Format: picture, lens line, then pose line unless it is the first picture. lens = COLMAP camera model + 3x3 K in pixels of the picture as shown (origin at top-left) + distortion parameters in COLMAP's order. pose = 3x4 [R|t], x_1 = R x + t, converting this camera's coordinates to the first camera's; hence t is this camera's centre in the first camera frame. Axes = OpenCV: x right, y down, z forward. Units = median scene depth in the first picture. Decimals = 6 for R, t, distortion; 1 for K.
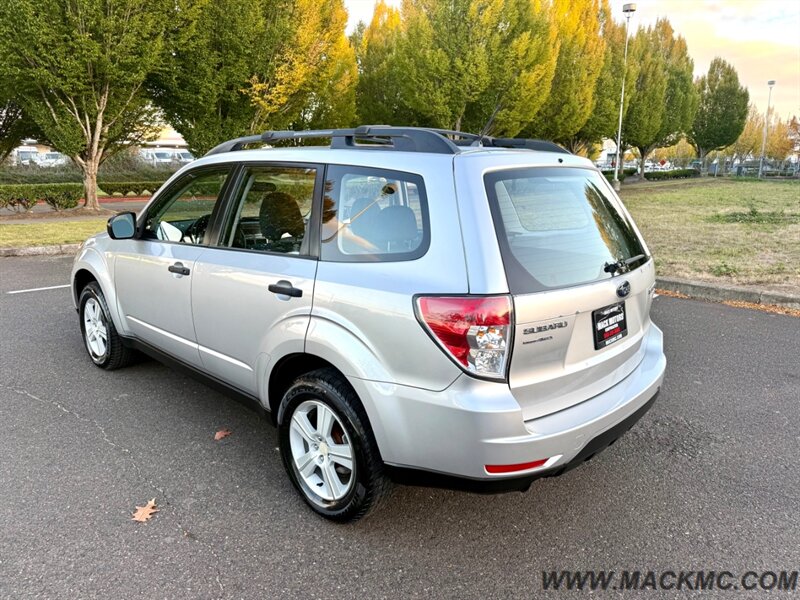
lens RADIAL K [[573.8, 0, 395.0], [0, 573.8, 295.5], [0, 0, 1]] dist [-0.001362, 0.002197]
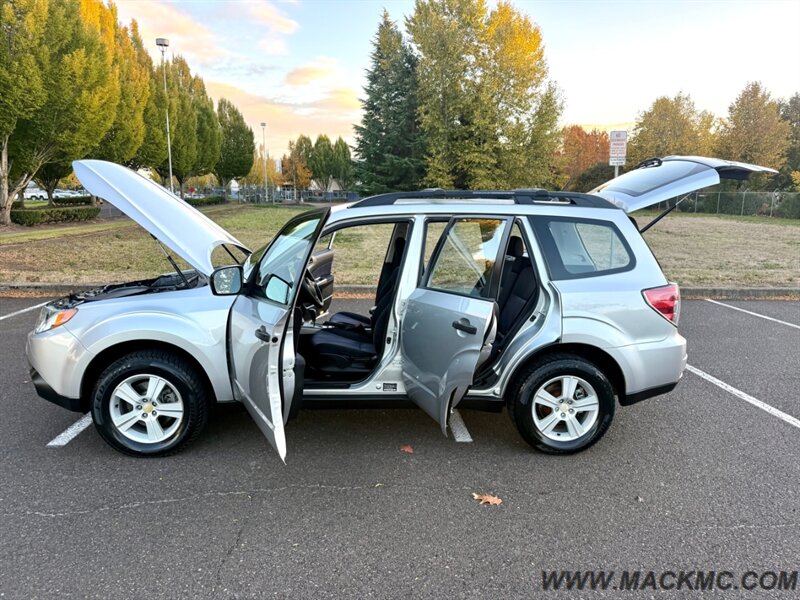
lens RADIAL K [[563.3, 0, 403.9], [0, 563.3, 296.5], [0, 0, 1]] dist [0.049238, -0.043457]
pose [[0.676338, -0.121782, 0.726455, -0.216481], [0.150164, 0.988322, 0.025876, -0.017304], [-0.721123, 0.091586, 0.686727, 0.041412]]
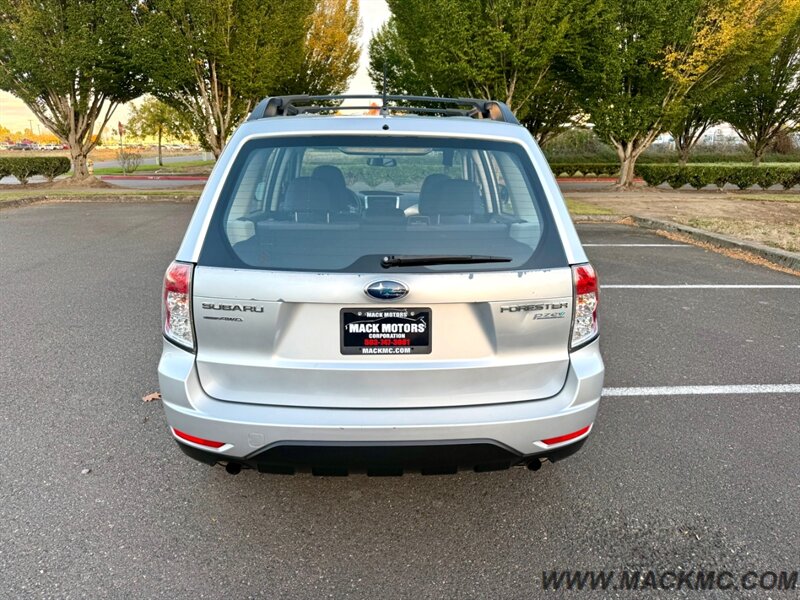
lens RADIAL K [[563.0, 0, 400.0], [0, 563.0, 300.0], [0, 0, 1]] dist [0.060977, -0.063400]
pose [[0.721647, 0.176624, -0.669350, 0.126739], [-0.150347, 0.983813, 0.097508, -0.010291], [0.675738, 0.030269, 0.736520, 0.059406]]
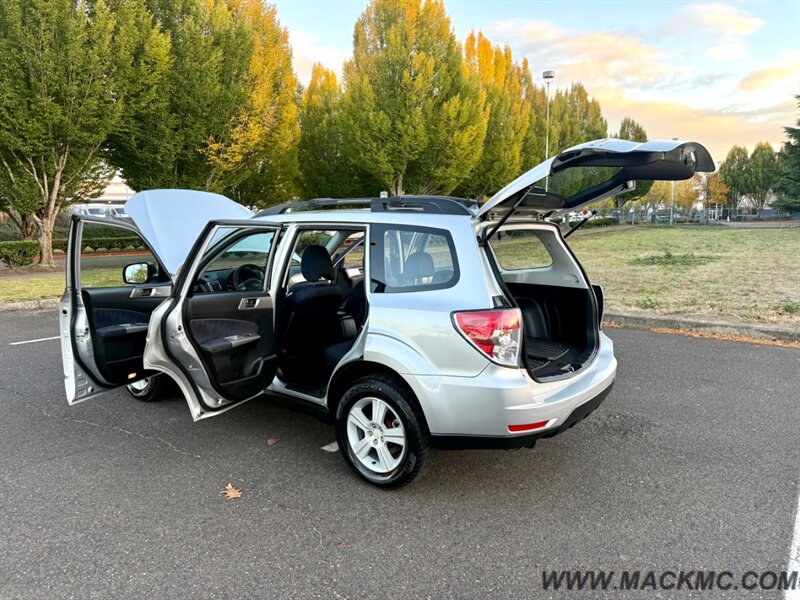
lens RADIAL K [[568.8, 0, 397.8], [0, 568.8, 299.7], [0, 0, 1]] dist [0.054026, -0.074539]
pose [[0.993246, -0.029431, 0.112237, -0.032935], [0.038373, 0.996186, -0.078366, 0.009435], [-0.109503, 0.082143, 0.990587, -0.052006]]
